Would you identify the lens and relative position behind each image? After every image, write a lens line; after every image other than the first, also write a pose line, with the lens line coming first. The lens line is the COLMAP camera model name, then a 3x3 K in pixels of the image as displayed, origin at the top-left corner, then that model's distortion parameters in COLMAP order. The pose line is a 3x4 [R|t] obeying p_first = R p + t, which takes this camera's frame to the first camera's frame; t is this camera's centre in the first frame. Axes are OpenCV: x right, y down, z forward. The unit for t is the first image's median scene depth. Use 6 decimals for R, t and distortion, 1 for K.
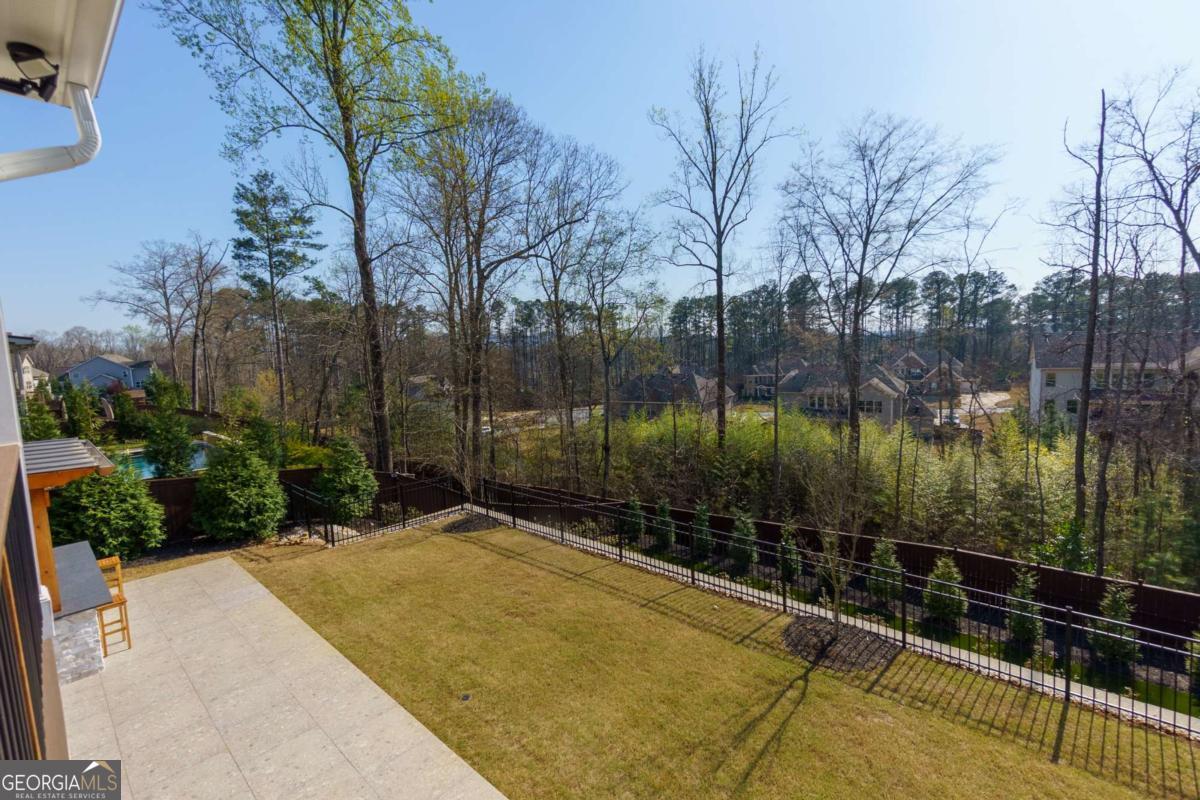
lens RADIAL K [[520.9, 0, 603.2], [0, 520.9, 399.2], [0, 0, 1]] dist [-0.002733, 0.000584]
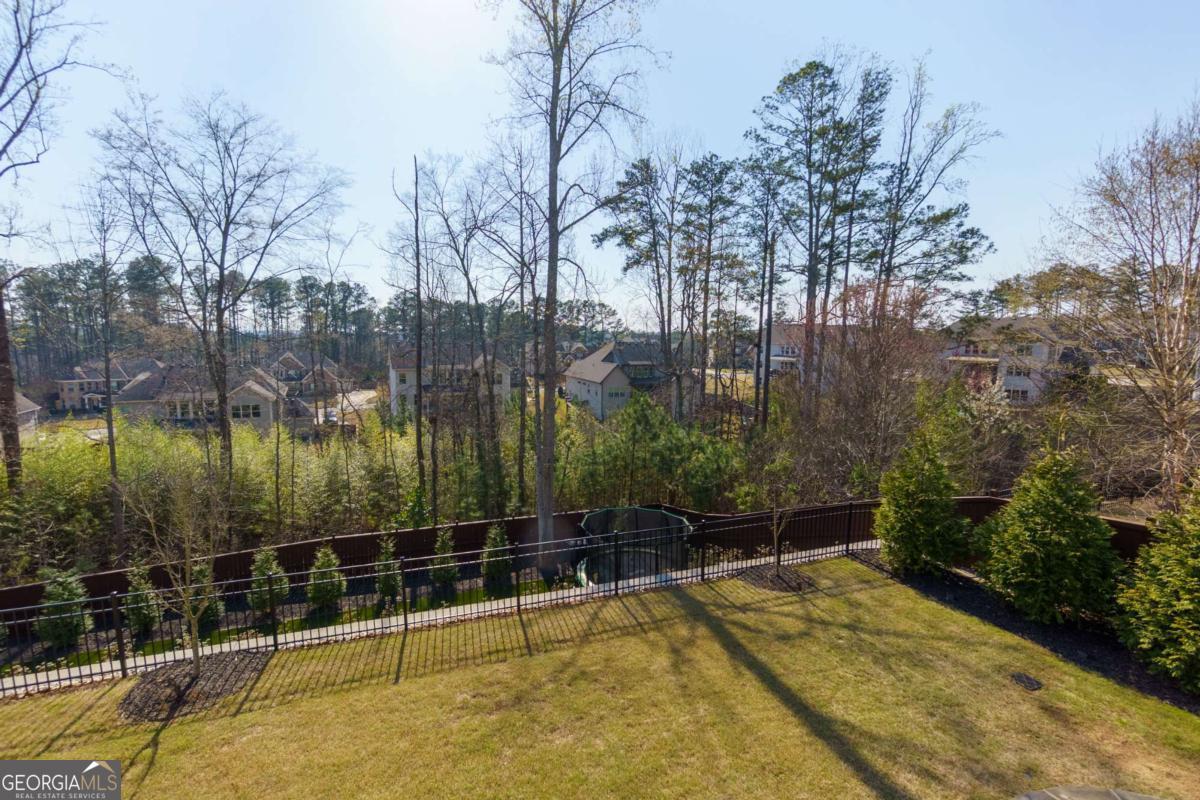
lens RADIAL K [[520.9, 0, 603.2], [0, 520.9, 399.2], [0, 0, 1]] dist [-0.002733, 0.000584]
pose [[0.478502, -0.054688, 0.876382, 0.009561], [0.057326, 0.997875, 0.030970, 0.000576], [-0.876213, 0.035420, 0.480620, -0.014984]]
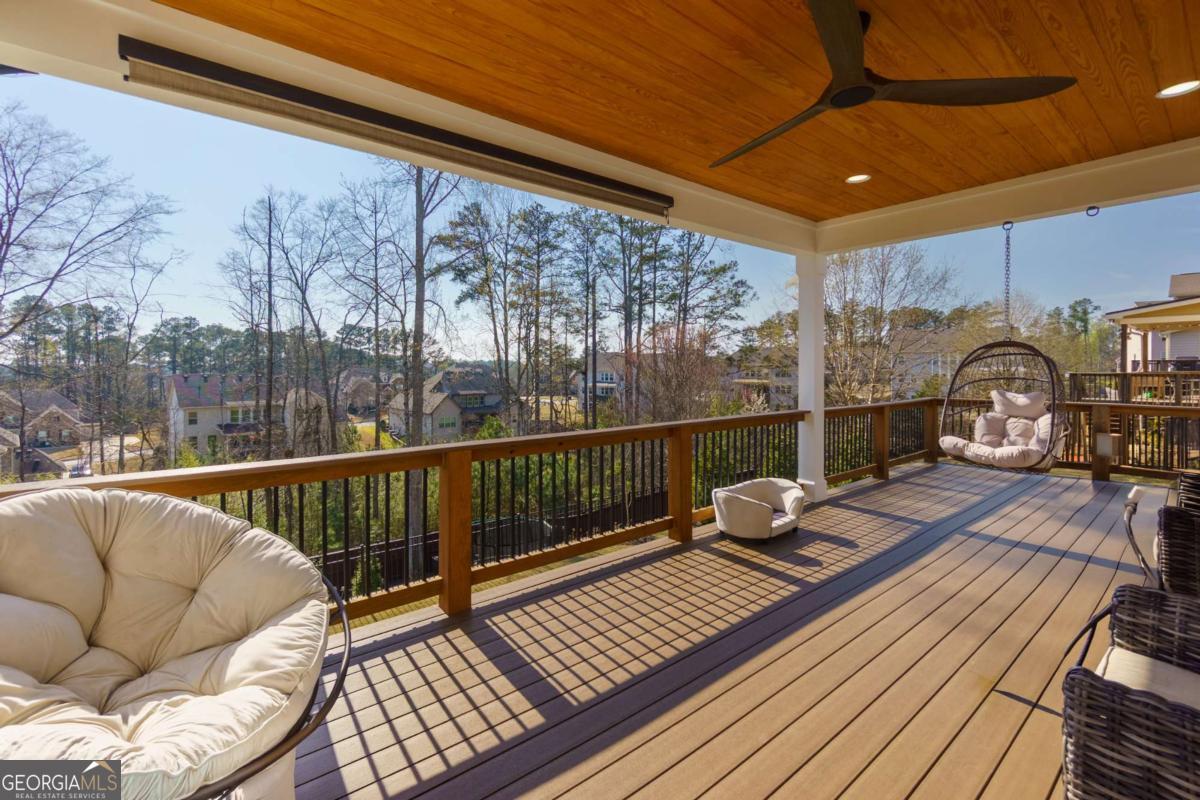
lens RADIAL K [[529.8, 0, 604.2], [0, 529.8, 383.2], [0, 0, 1]] dist [-0.003330, -0.000281]
pose [[0.158545, 0.012694, 0.987270, -0.232928], [0.095523, 0.995030, -0.028134, 0.005581], [-0.982720, 0.098768, 0.156544, -0.013780]]
